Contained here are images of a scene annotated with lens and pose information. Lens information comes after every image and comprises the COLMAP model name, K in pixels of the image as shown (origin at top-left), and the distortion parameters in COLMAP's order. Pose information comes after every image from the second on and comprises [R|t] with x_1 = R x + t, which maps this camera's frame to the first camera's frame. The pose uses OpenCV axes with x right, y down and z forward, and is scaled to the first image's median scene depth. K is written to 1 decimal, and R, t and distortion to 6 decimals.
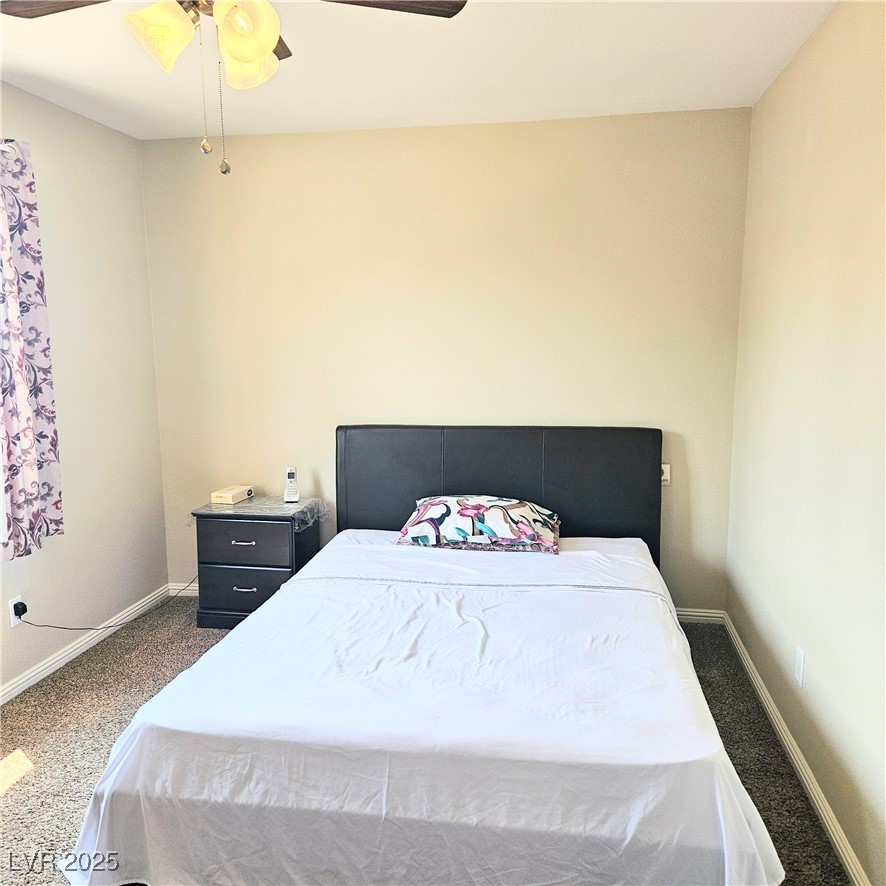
lens RADIAL K [[801.6, 0, 442.3], [0, 801.6, 451.3], [0, 0, 1]] dist [0.089879, -0.068319]
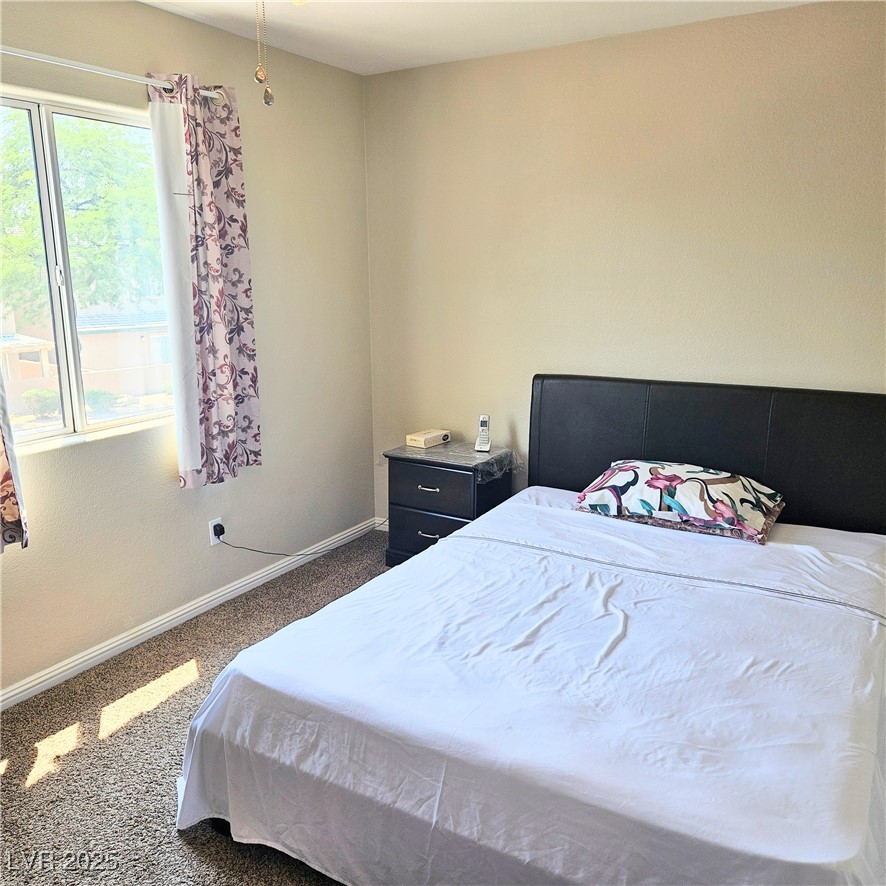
lens RADIAL K [[801.6, 0, 440.9], [0, 801.6, 438.9], [0, 0, 1]] dist [0.089879, -0.068319]
pose [[0.929102, 0.081676, -0.360691, 0.145826], [-0.057363, 0.995331, 0.077625, -0.030684], [0.365347, -0.051431, 0.929450, 0.119147]]
